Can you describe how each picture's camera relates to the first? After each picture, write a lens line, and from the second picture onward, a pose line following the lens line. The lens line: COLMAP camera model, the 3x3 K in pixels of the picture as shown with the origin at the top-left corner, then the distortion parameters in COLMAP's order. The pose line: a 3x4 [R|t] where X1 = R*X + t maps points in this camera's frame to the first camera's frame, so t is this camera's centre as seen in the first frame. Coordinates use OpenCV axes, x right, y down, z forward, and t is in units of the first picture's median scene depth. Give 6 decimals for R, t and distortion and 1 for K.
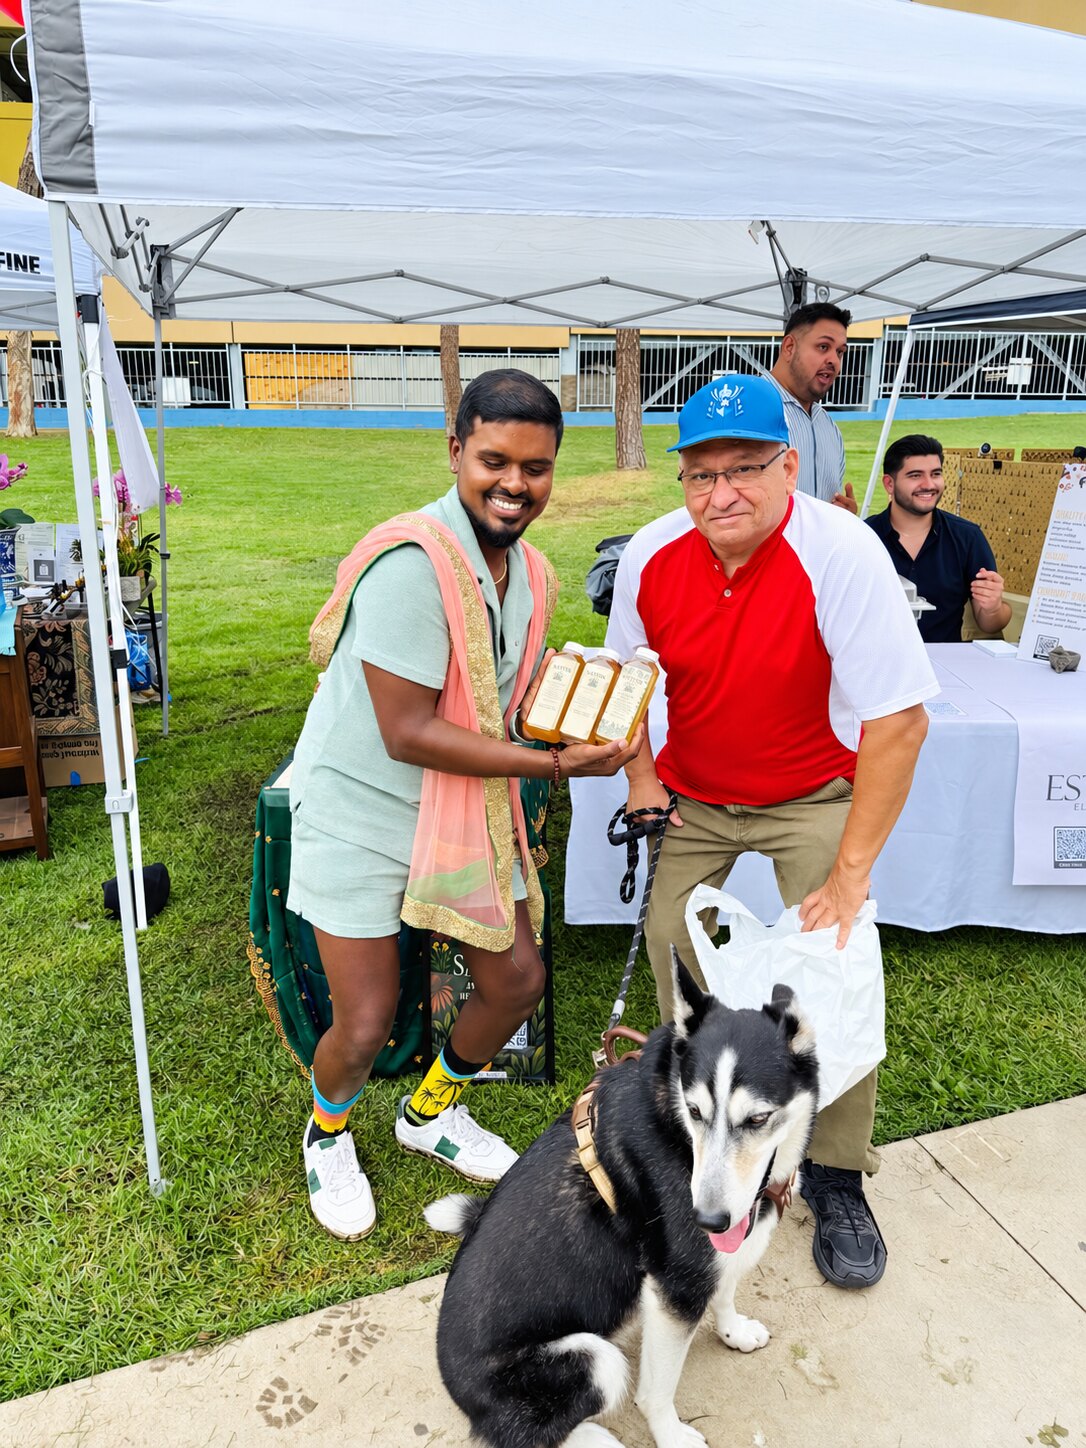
lens RADIAL K [[1031.0, 0, 542.8], [0, 1031.0, 755.8], [0, 0, 1]] dist [0.015045, -0.007557]
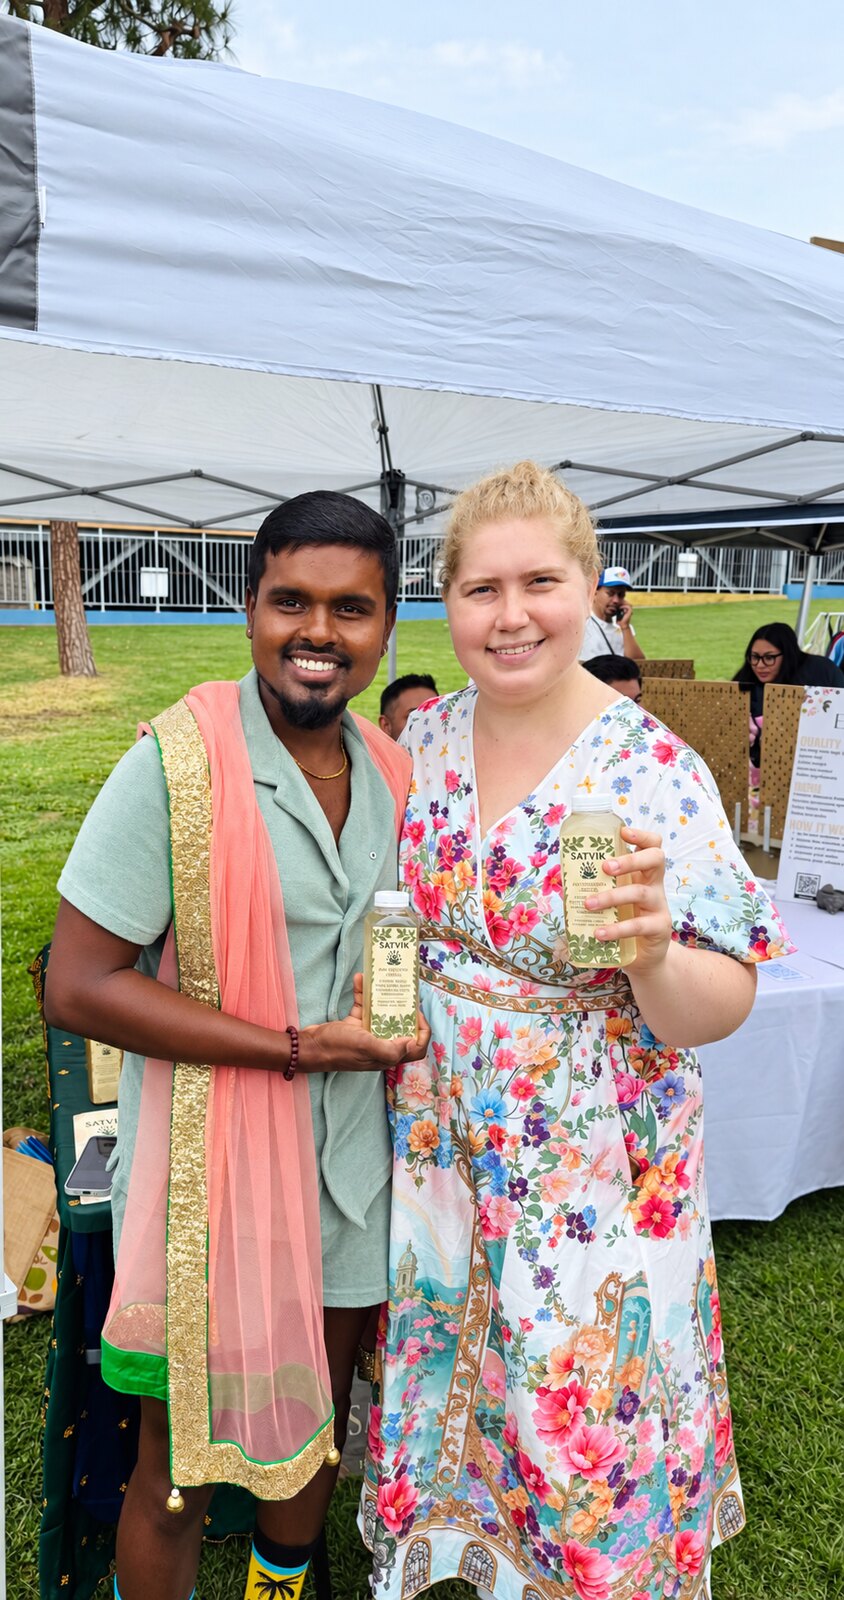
lens RADIAL K [[1150.4, 0, 310.6], [0, 1150.4, 869.0], [0, 0, 1]] dist [0.040450, -0.043802]
pose [[0.945827, -0.065480, 0.317999, -0.214577], [0.096520, 0.991878, -0.082842, -0.061414], [-0.309991, 0.109048, 0.944465, 0.136068]]
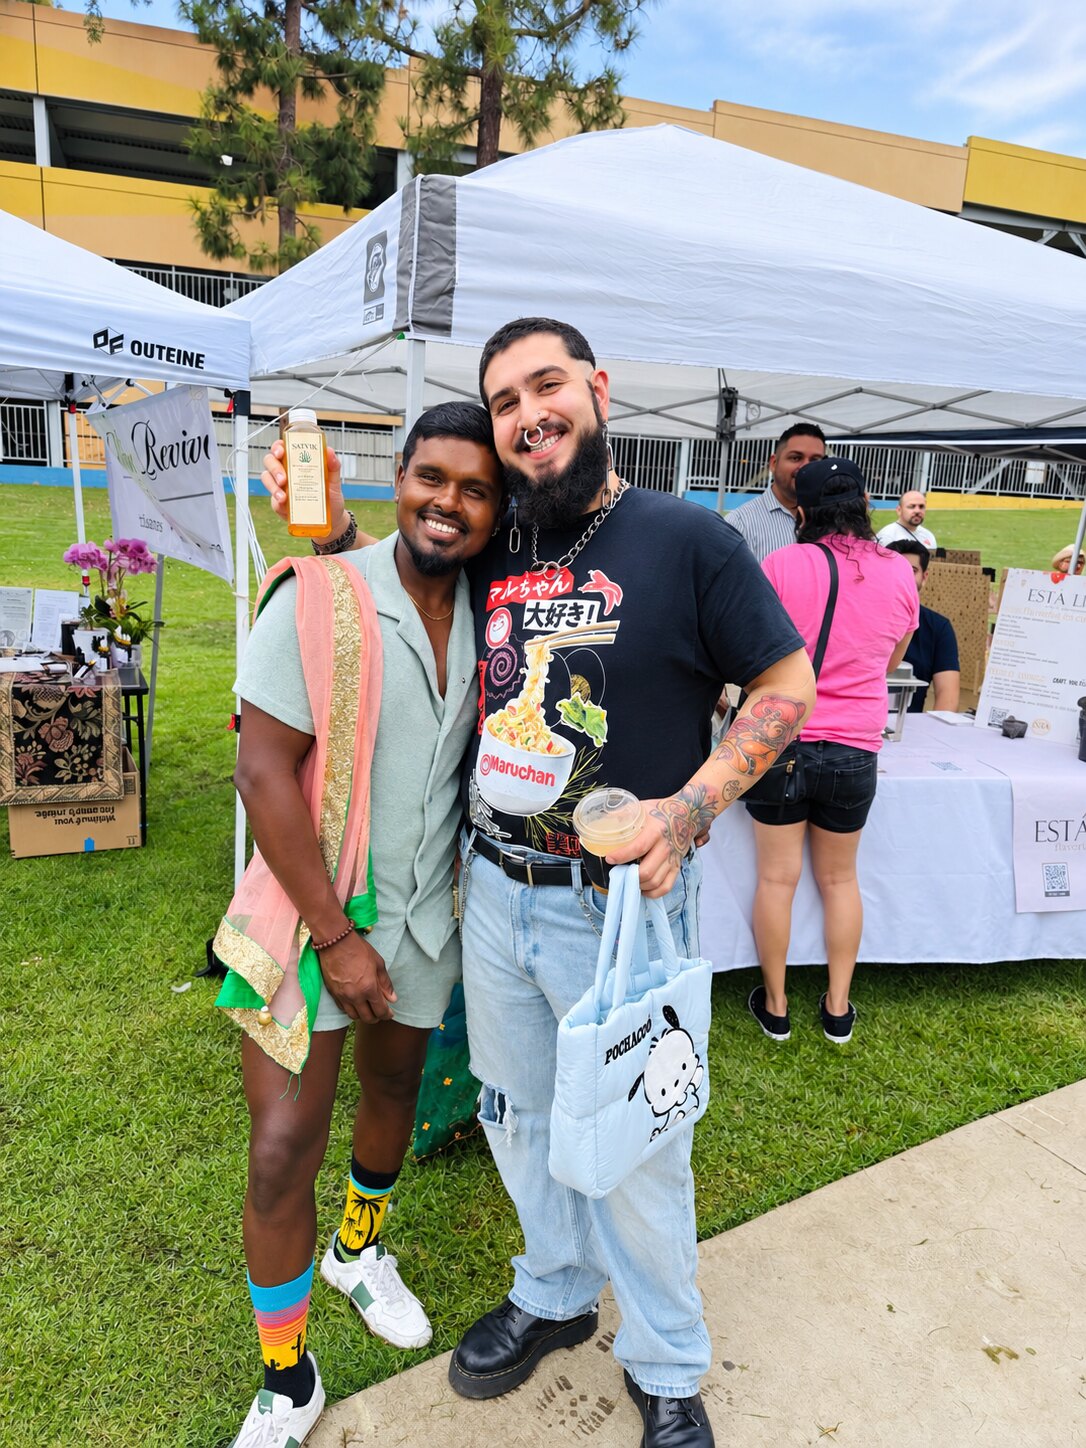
lens RADIAL K [[1031.0, 0, 542.8], [0, 1031.0, 755.8], [0, 0, 1]] dist [0.015045, -0.007557]
pose [[0.980495, -0.003066, 0.196520, -0.232710], [0.016140, 0.997758, -0.064957, 0.008344], [-0.195880, 0.066862, 0.978346, -0.063769]]
